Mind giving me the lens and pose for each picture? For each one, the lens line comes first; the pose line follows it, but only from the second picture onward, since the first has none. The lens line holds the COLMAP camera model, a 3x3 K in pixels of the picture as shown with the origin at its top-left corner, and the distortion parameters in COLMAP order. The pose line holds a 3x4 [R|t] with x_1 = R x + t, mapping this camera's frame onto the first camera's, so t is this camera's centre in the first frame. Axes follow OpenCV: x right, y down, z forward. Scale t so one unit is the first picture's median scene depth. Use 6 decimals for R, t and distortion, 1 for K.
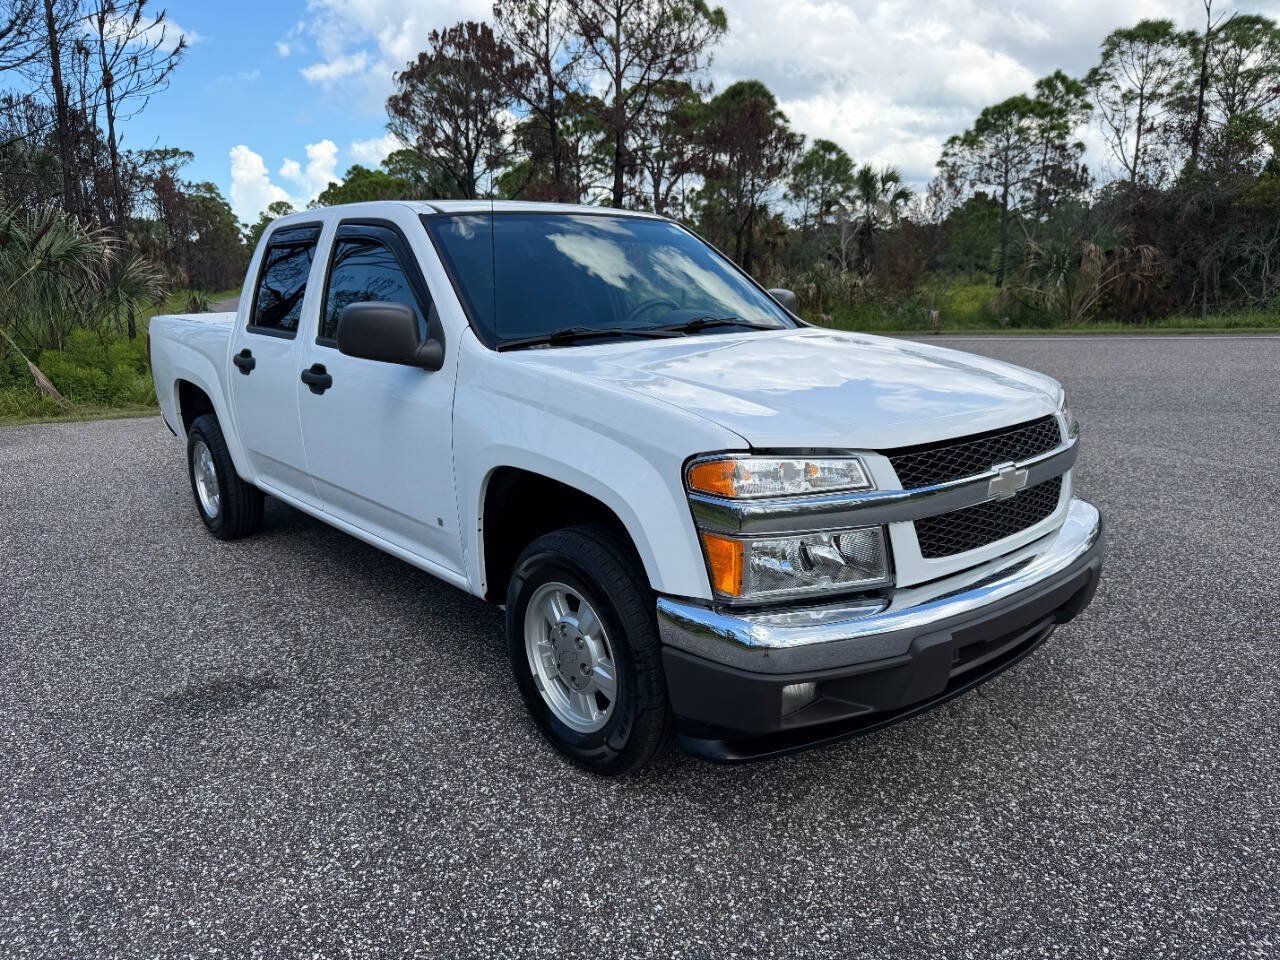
lens RADIAL K [[921.0, 0, 641.3], [0, 921.0, 483.8], [0, 0, 1]] dist [-0.008325, -0.001649]
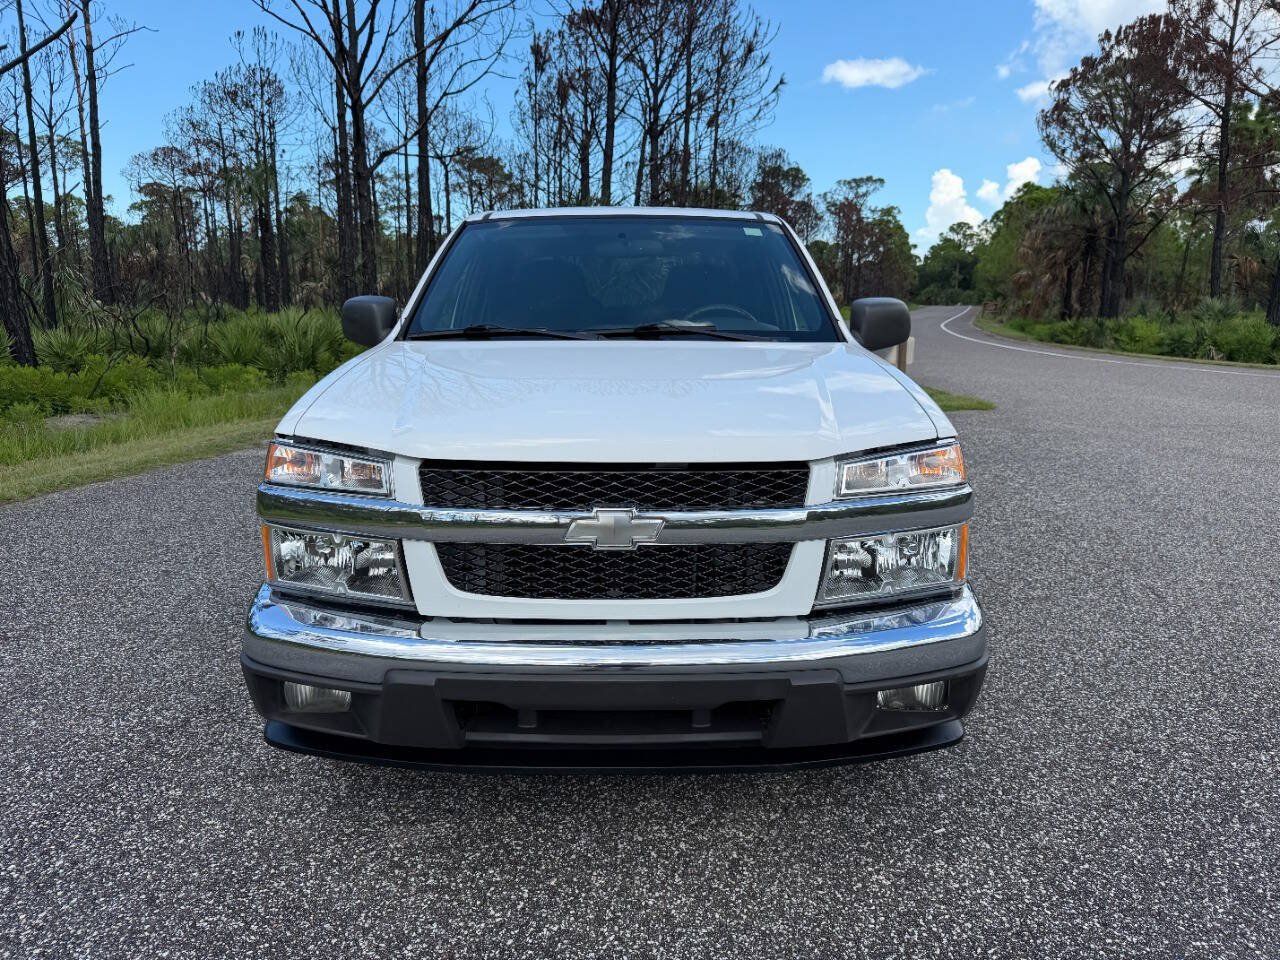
lens RADIAL K [[921.0, 0, 641.3], [0, 921.0, 483.8], [0, 0, 1]] dist [-0.008325, -0.001649]
pose [[0.760465, 0.144792, -0.633031, 0.065947], [-0.158055, 0.986780, 0.035832, -0.005143], [0.629850, 0.072805, 0.773297, 0.029279]]
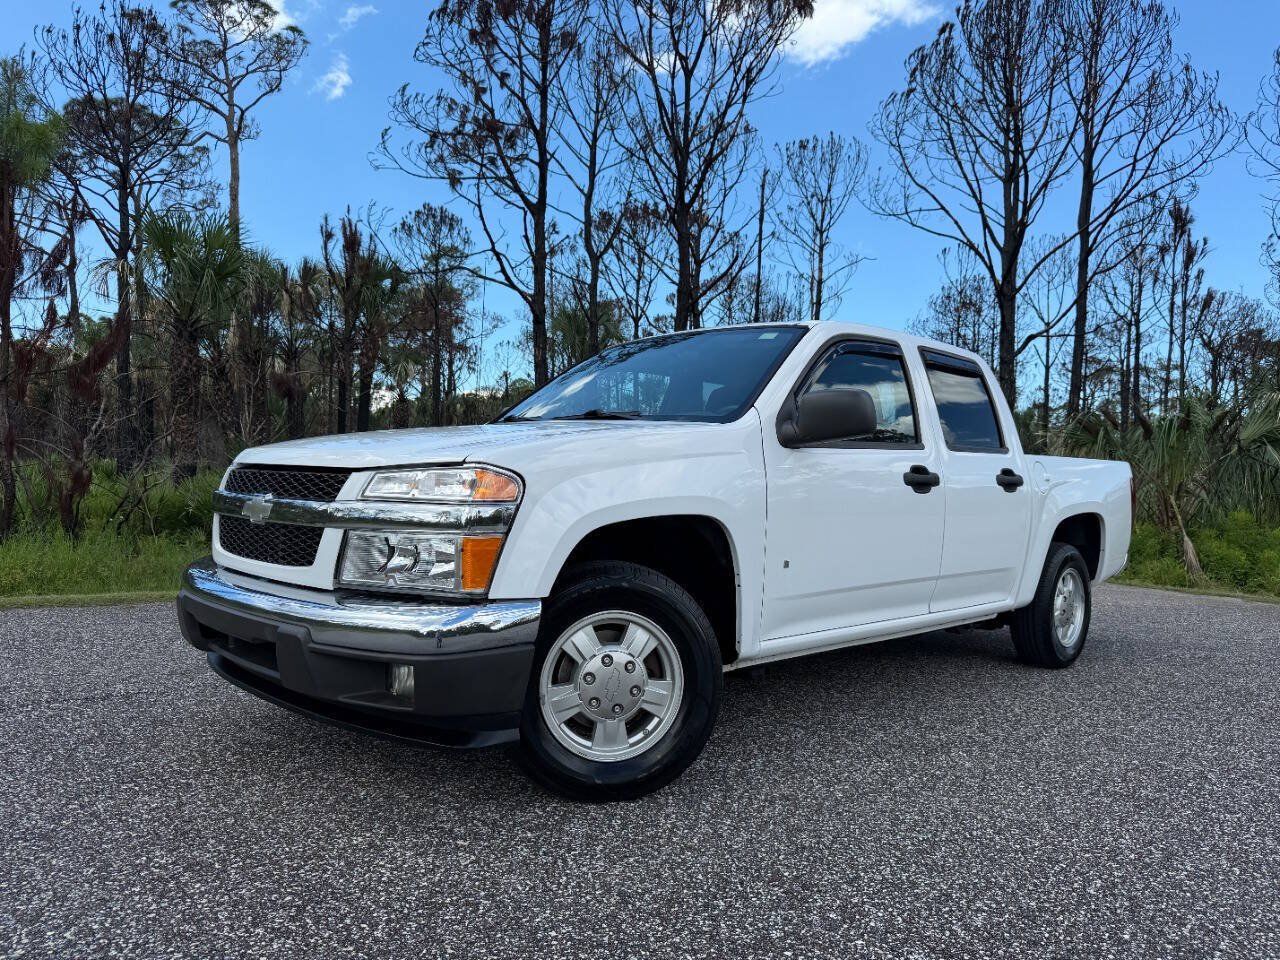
lens RADIAL K [[921.0, 0, 641.3], [0, 921.0, 483.8], [0, 0, 1]] dist [-0.008325, -0.001649]
pose [[0.060741, 0.014631, -0.998046, 0.114203], [-0.248335, 0.968674, -0.000913, -0.010861], [0.966768, 0.247906, 0.062471, 0.099725]]
